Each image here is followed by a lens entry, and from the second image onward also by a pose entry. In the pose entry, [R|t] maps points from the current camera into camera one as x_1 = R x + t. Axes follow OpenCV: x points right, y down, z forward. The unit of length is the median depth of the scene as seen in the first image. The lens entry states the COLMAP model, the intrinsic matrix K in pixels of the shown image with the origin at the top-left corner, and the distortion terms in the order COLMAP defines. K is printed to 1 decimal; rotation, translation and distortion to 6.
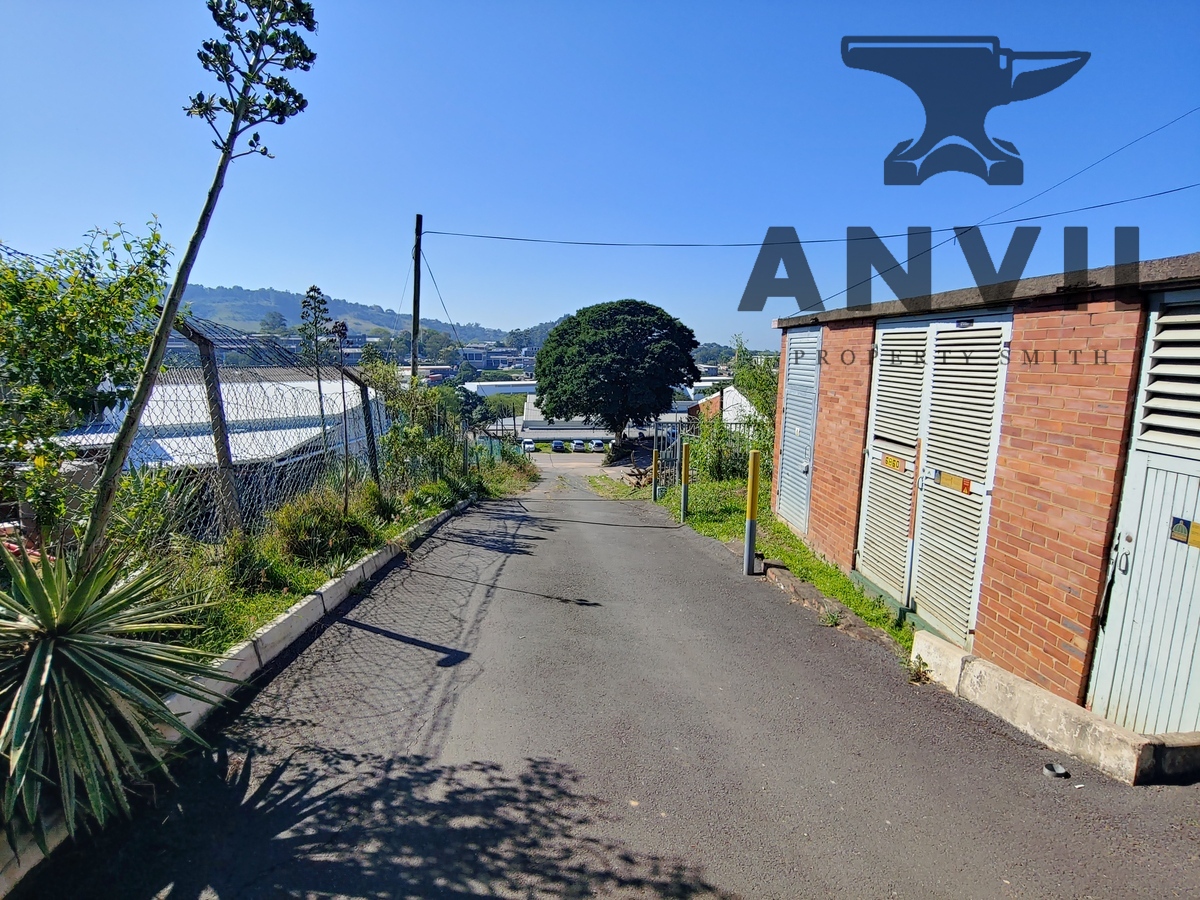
lens RADIAL K [[597.2, 0, 600.3], [0, 597.2, 438.0], [0, 0, 1]] dist [-0.015425, -0.000061]
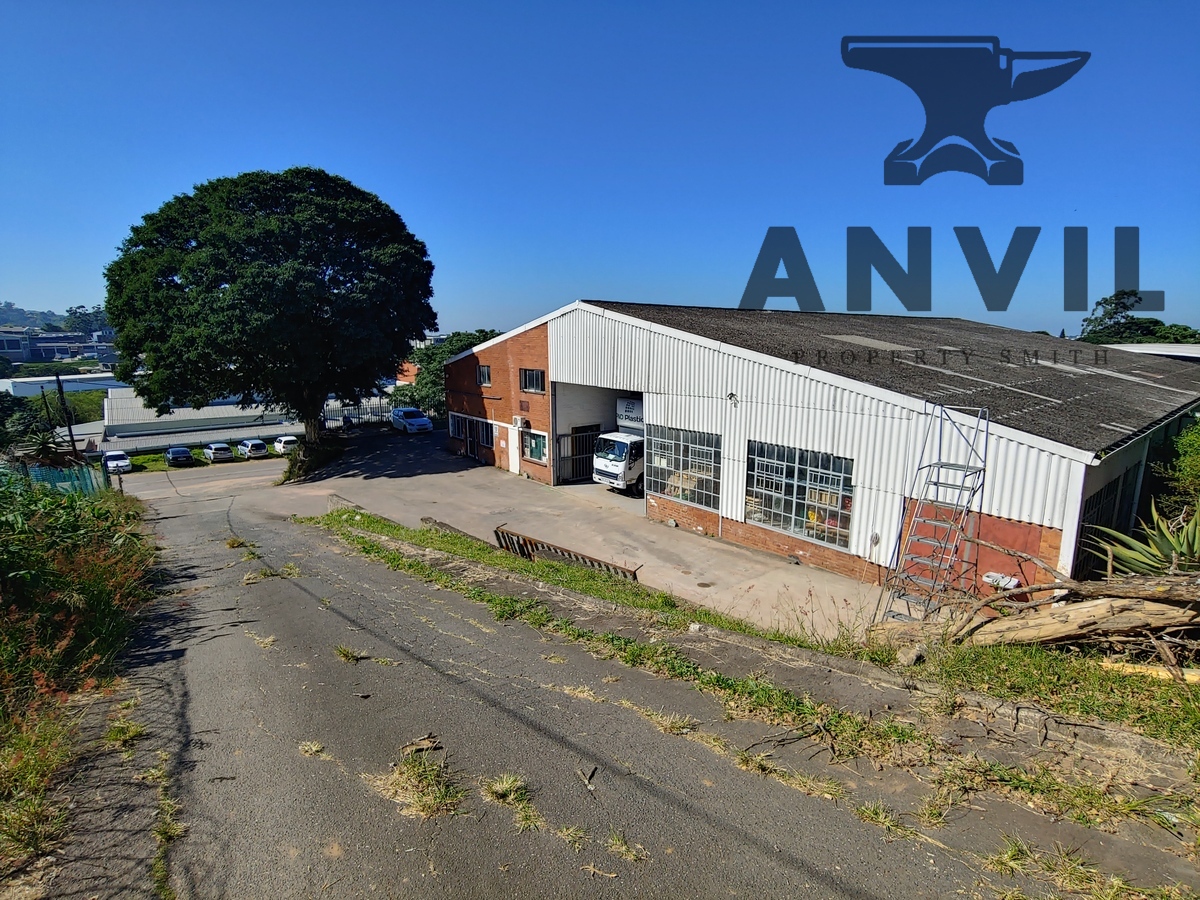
lens RADIAL K [[563.5, 0, 600.0], [0, 563.5, 450.0], [0, 0, 1]] dist [-0.027700, -0.000405]
pose [[0.823372, -0.119283, 0.554825, -0.032886], [0.093793, 0.992819, 0.074257, 0.004961], [-0.559698, -0.009102, 0.828646, 0.317190]]
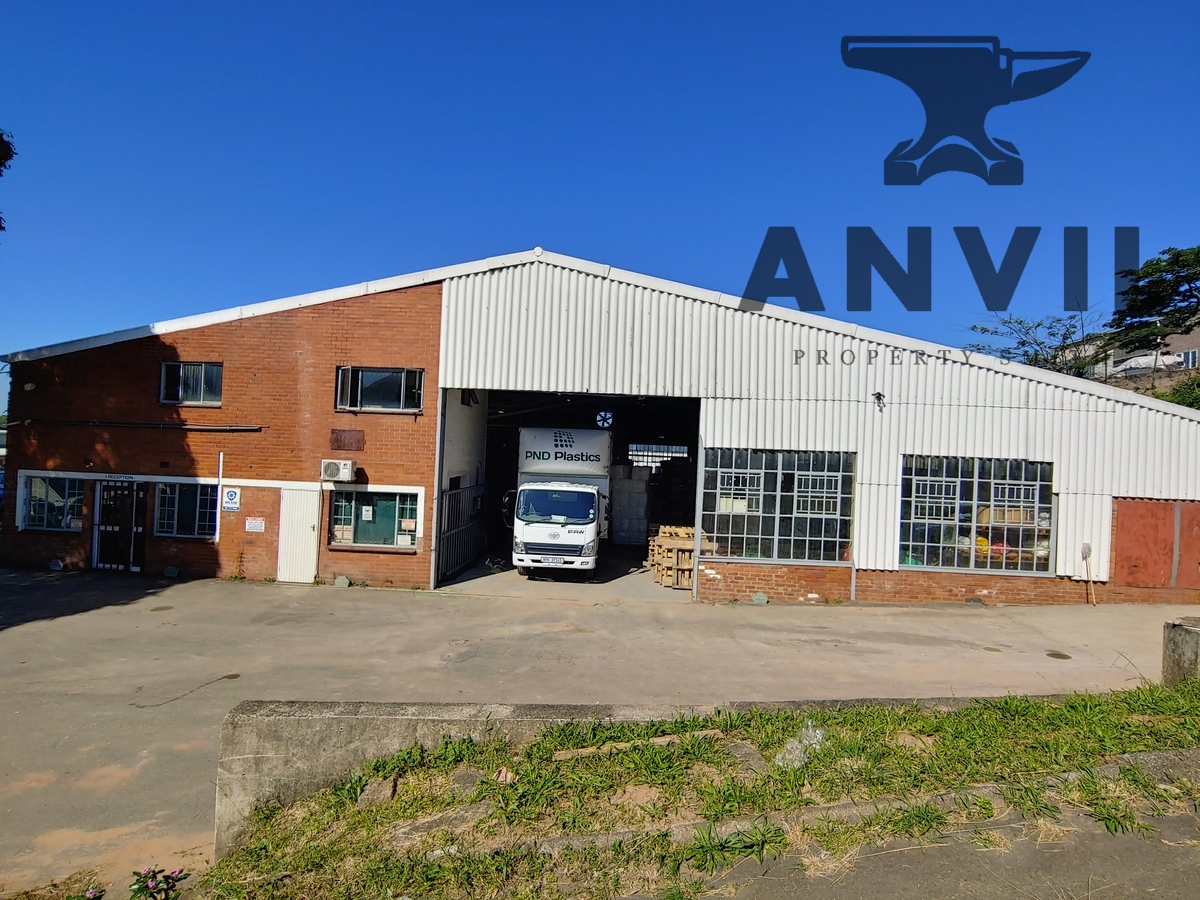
lens RADIAL K [[597.2, 0, 600.3], [0, 597.2, 438.0], [0, 0, 1]] dist [-0.015425, -0.000061]
pose [[0.144798, -0.005367, 0.989447, -0.047020], [0.114068, 0.993409, -0.011305, 0.009785], [-0.982864, 0.114502, 0.144456, 0.523733]]
